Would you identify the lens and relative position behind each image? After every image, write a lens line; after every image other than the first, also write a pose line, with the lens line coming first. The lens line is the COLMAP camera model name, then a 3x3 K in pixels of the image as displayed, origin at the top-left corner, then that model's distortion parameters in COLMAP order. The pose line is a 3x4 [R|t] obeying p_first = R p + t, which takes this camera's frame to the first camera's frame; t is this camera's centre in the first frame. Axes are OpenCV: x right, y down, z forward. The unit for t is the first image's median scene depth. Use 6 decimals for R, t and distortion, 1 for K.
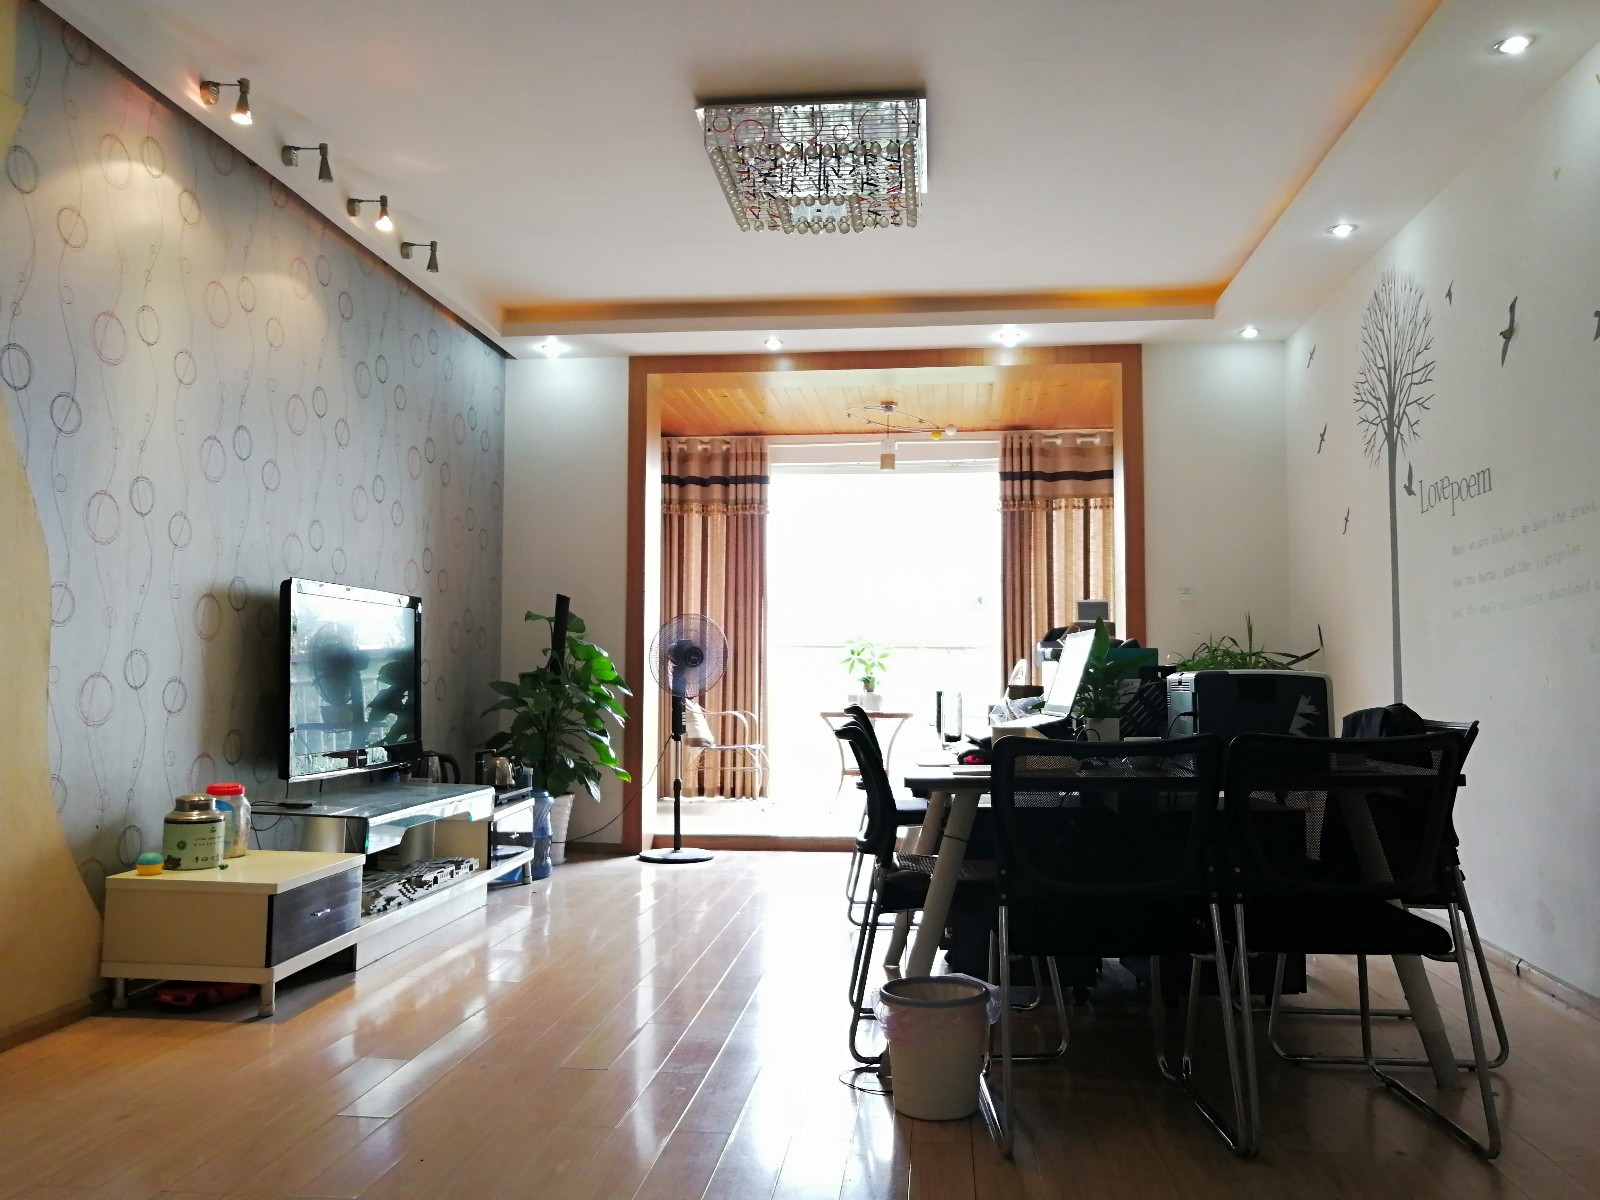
lens RADIAL K [[1231.6, 0, 795.1], [0, 1231.6, 601.3], [0, 0, 1]] dist [-0.006204, 0.006419]
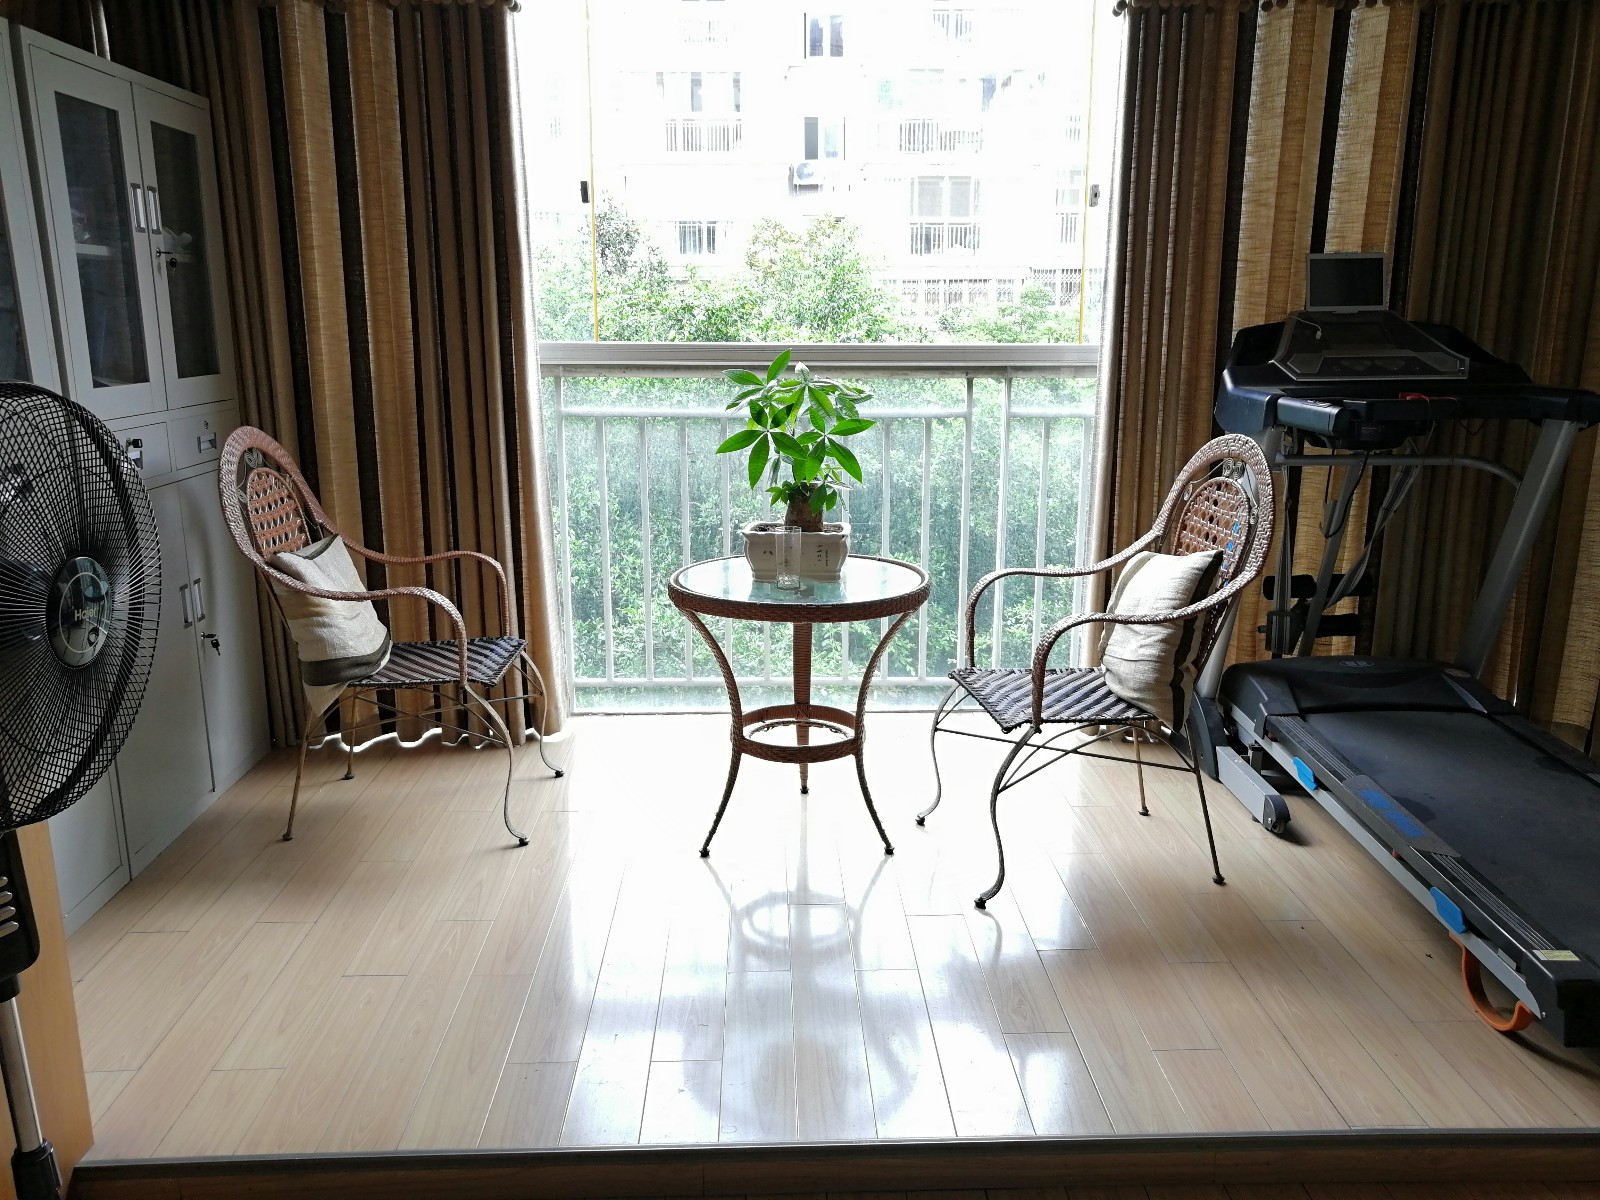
lens RADIAL K [[1231.6, 0, 795.1], [0, 1231.6, 601.3], [0, 0, 1]] dist [-0.006204, 0.006419]
pose [[0.990830, -0.037594, 0.129780, 0.011688], [-0.001408, 0.957587, 0.288141, -0.009571], [-0.135108, -0.285681, 0.948753, 0.777754]]
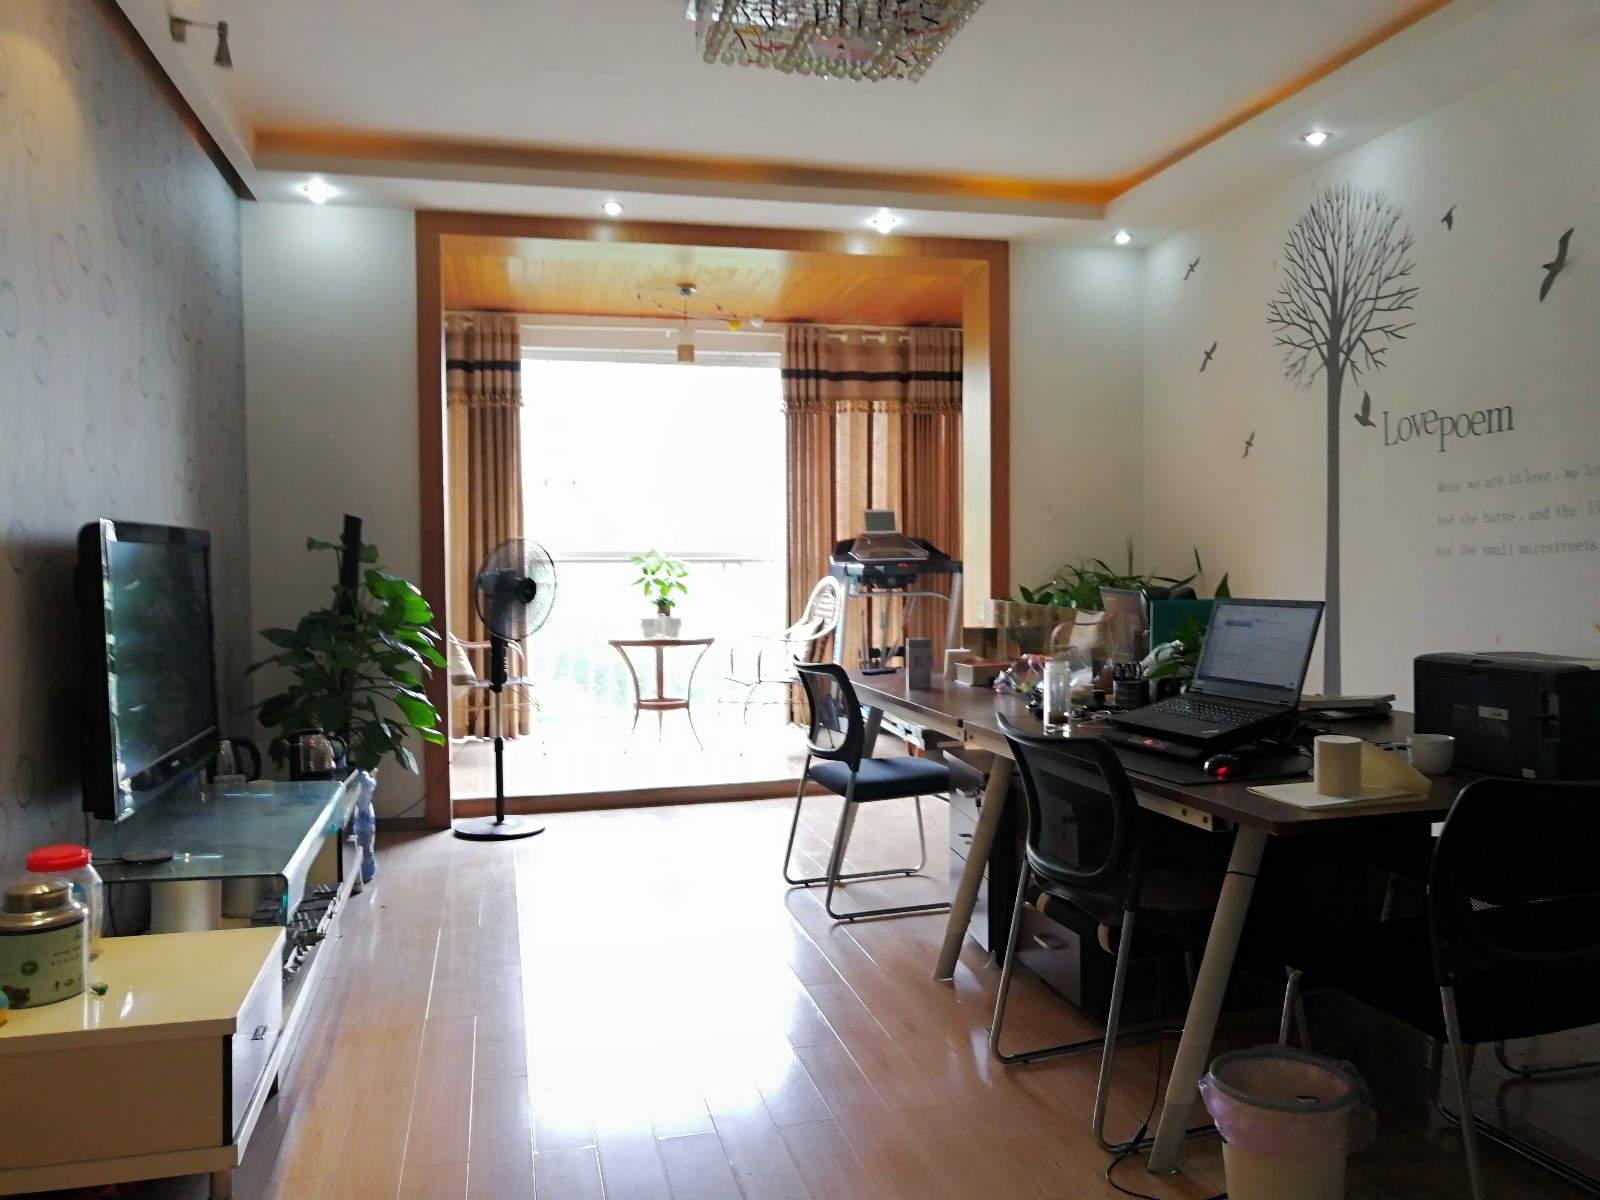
lens RADIAL K [[1231.6, 0, 795.1], [0, 1231.6, 601.3], [0, 0, 1]] dist [-0.006204, 0.006419]
pose [[0.940311, -0.025848, 0.339334, -0.181604], [-0.007083, 0.995409, 0.095452, -0.026355], [-0.340244, -0.092158, 0.935810, 0.160331]]
